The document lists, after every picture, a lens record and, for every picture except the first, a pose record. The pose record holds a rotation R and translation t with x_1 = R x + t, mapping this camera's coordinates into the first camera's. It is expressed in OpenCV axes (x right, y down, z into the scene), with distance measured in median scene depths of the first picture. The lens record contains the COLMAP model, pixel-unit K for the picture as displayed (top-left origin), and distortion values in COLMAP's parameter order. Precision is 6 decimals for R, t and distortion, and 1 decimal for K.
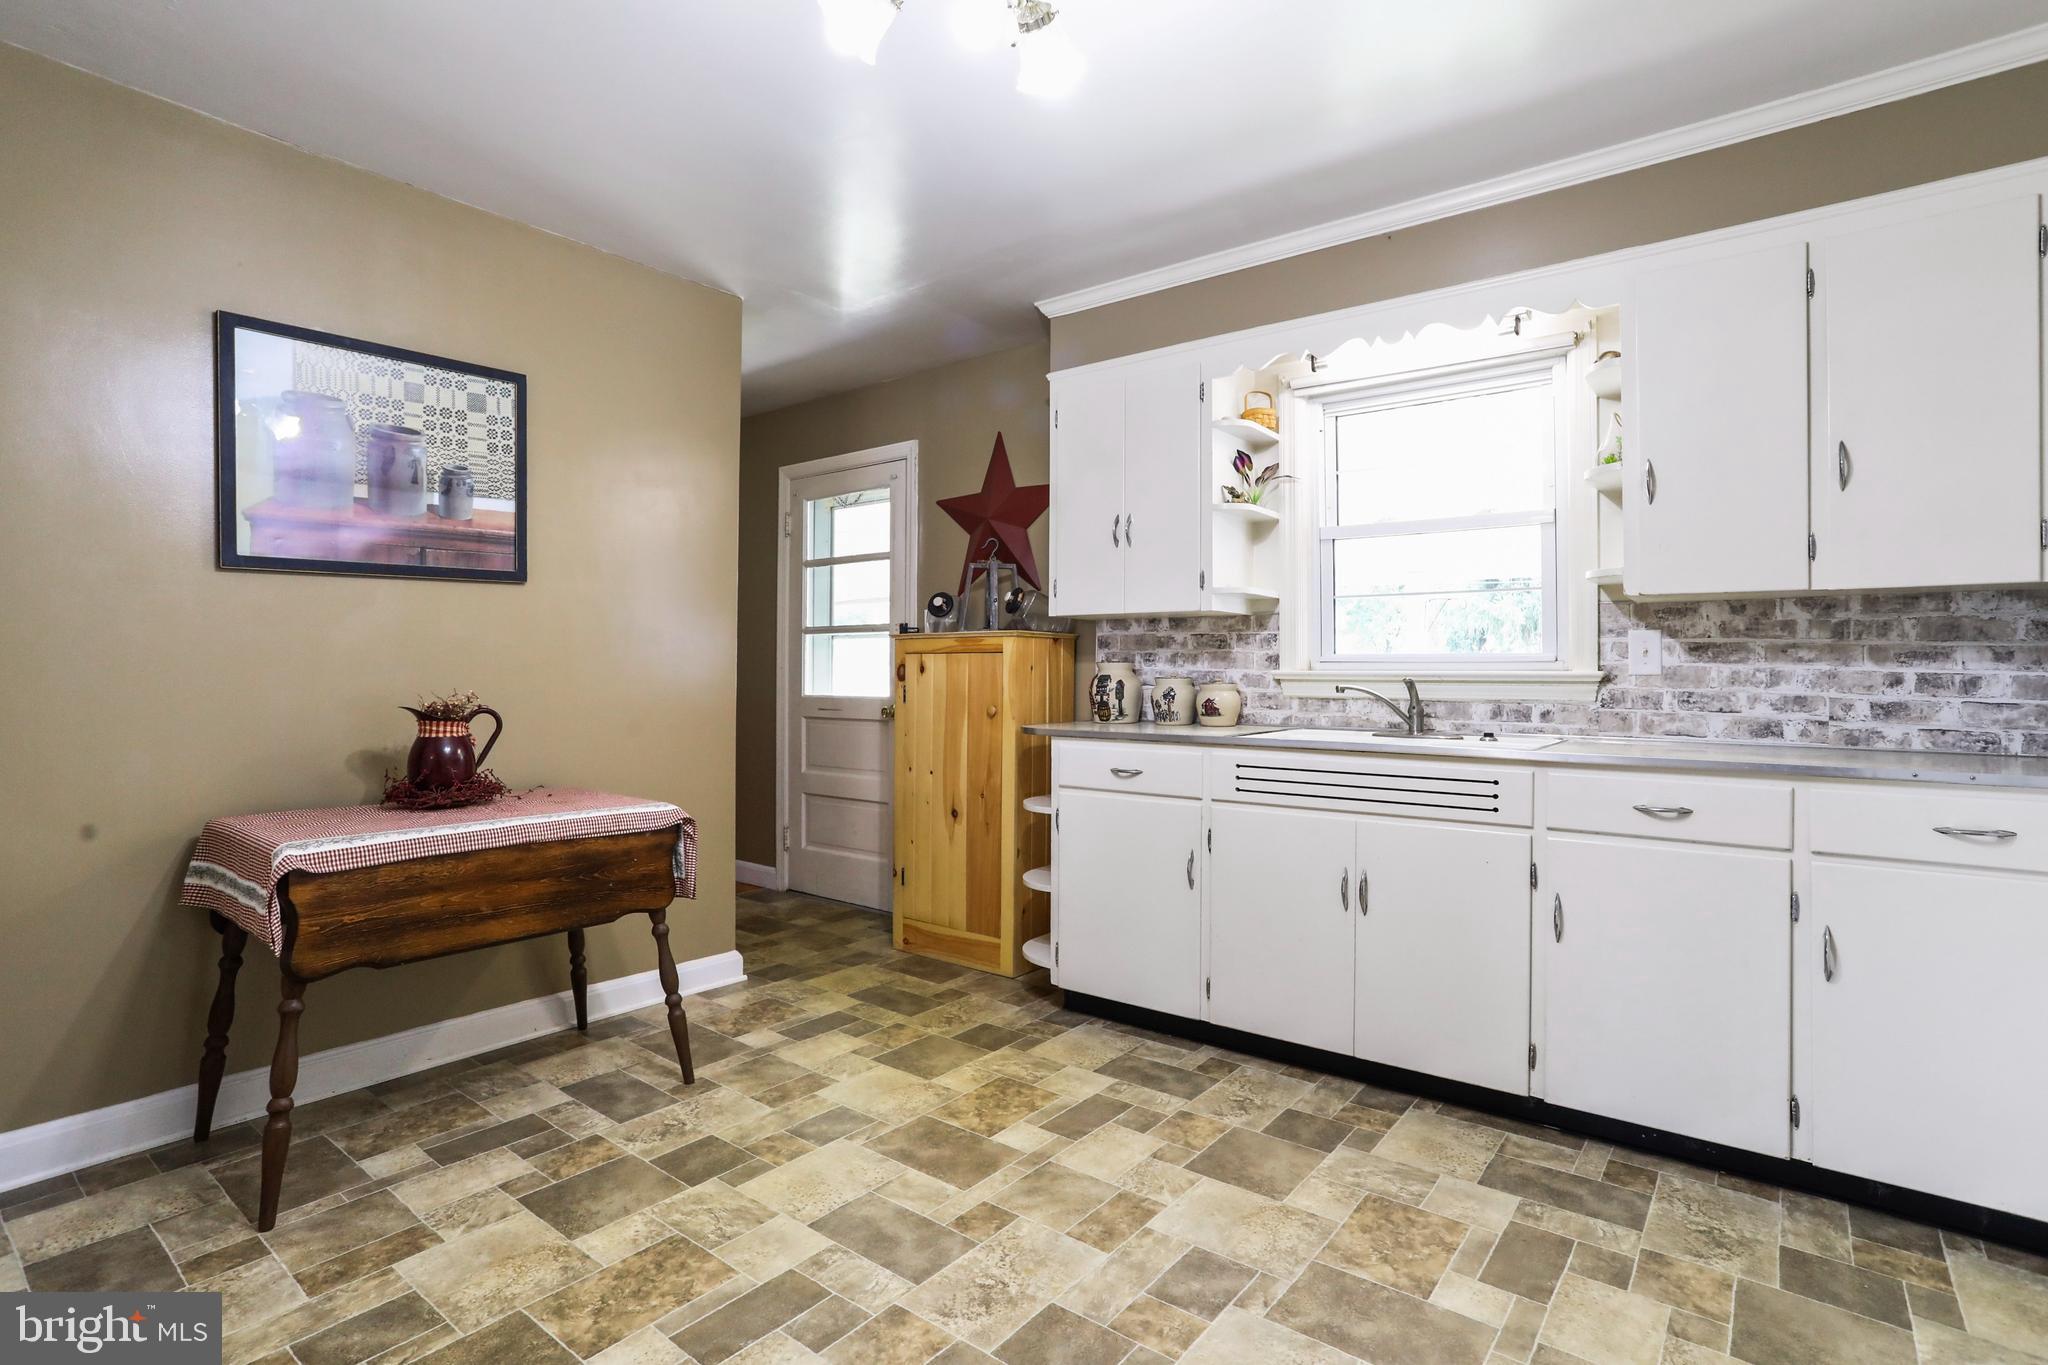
lens RADIAL K [[1002.0, 0, 1000.5], [0, 1002.0, 694.2], [0, 0, 1]] dist [-0.040736, 0.021075]
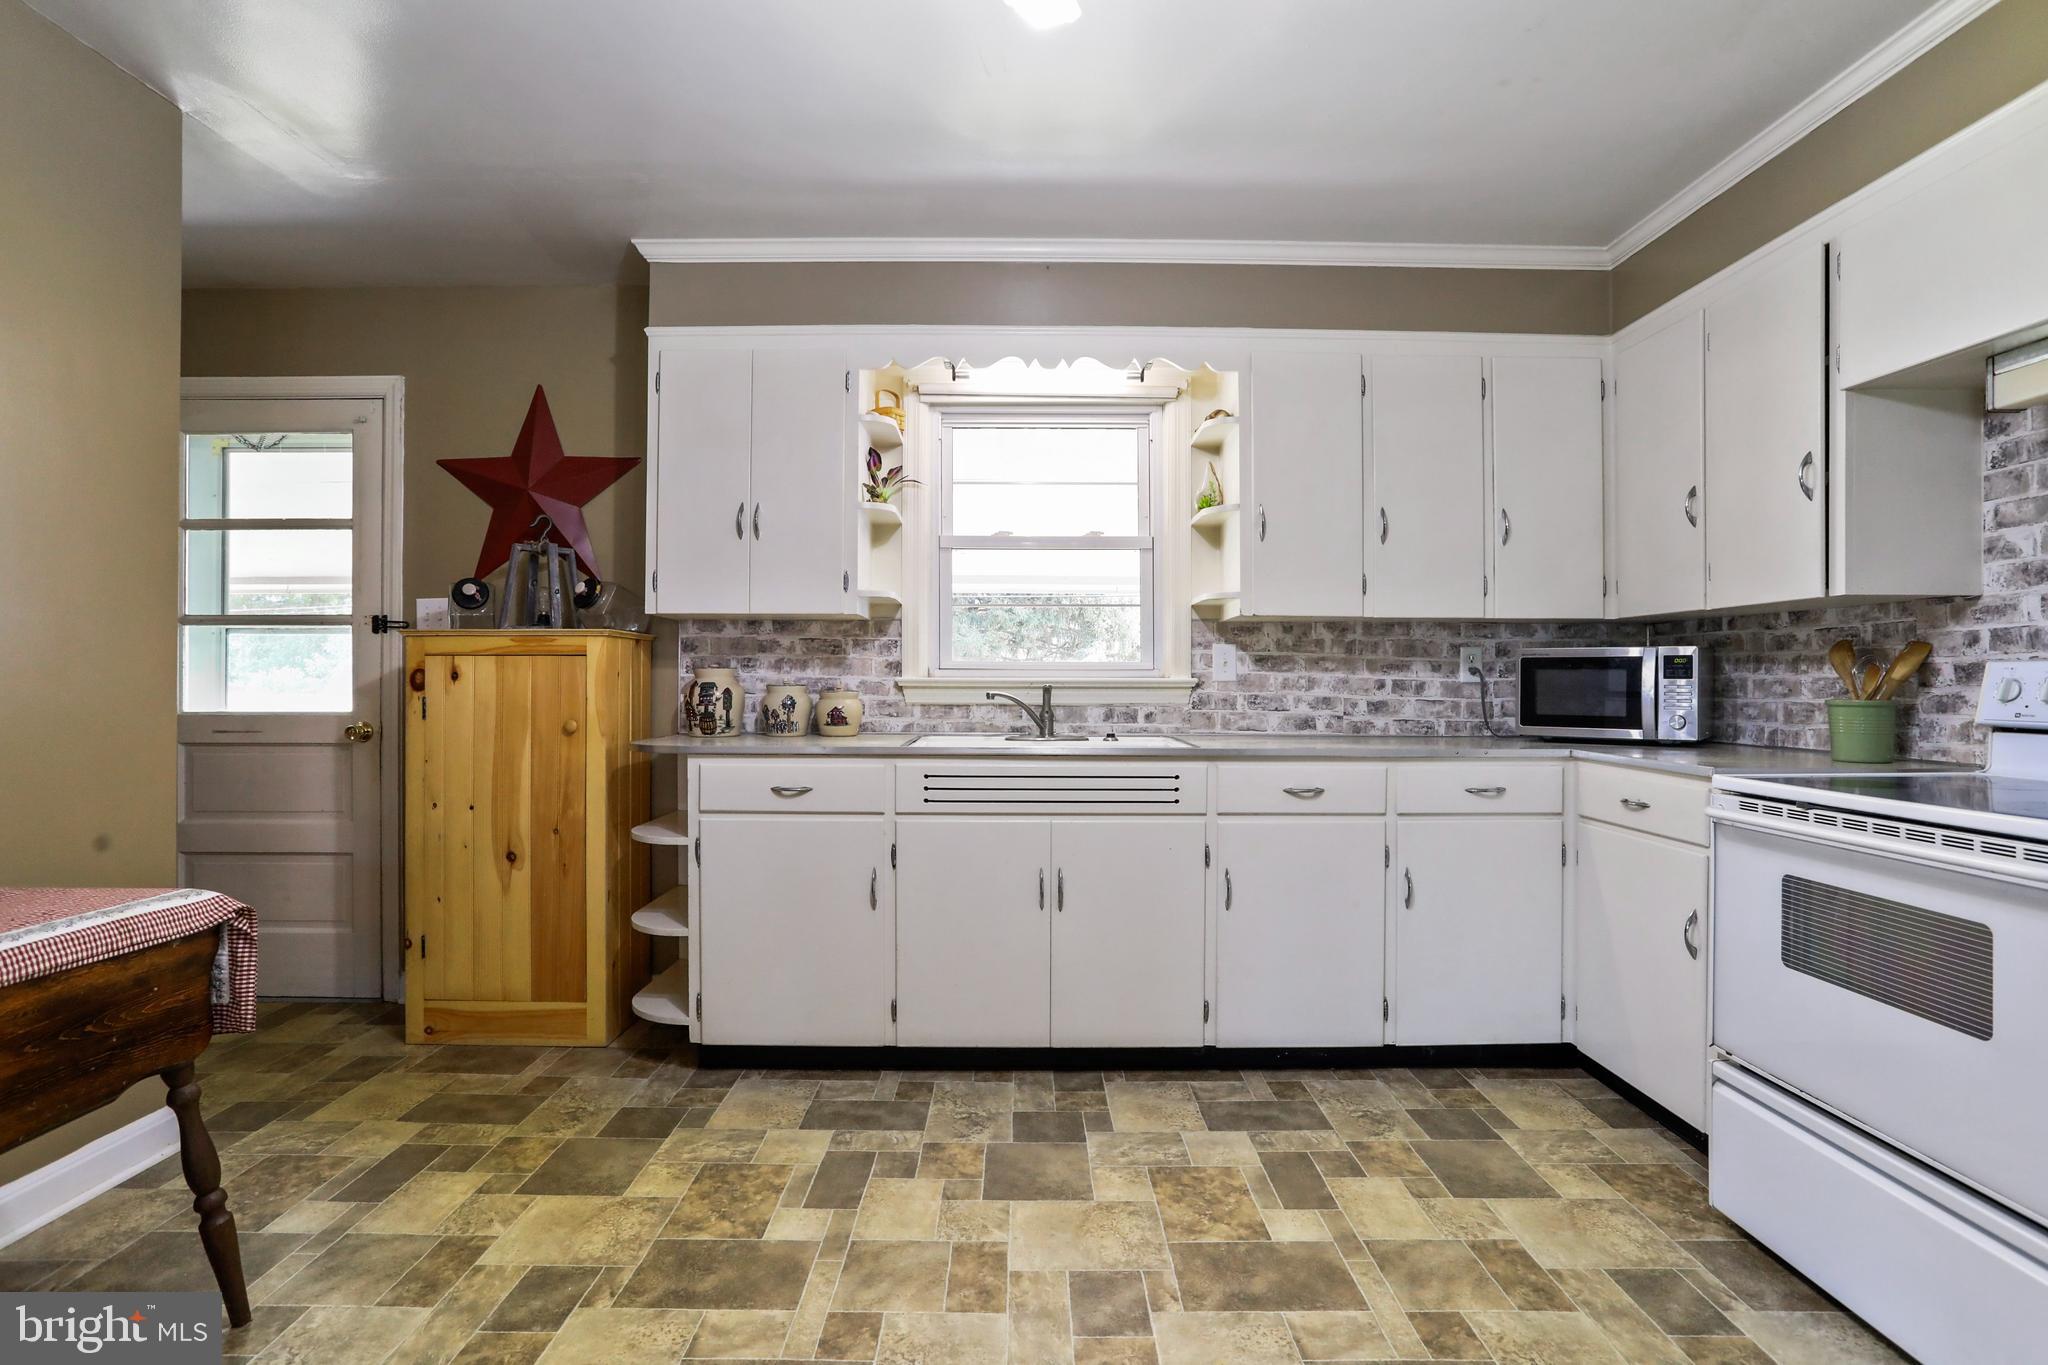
lens RADIAL K [[1002.0, 0, 1010.2], [0, 1002.0, 709.9], [0, 0, 1]] dist [-0.040736, 0.021075]
pose [[0.786361, -0.024034, 0.617299, -0.289207], [0.014365, 0.999684, 0.020622, -0.012104], [-0.617600, -0.007348, 0.786458, 0.179414]]
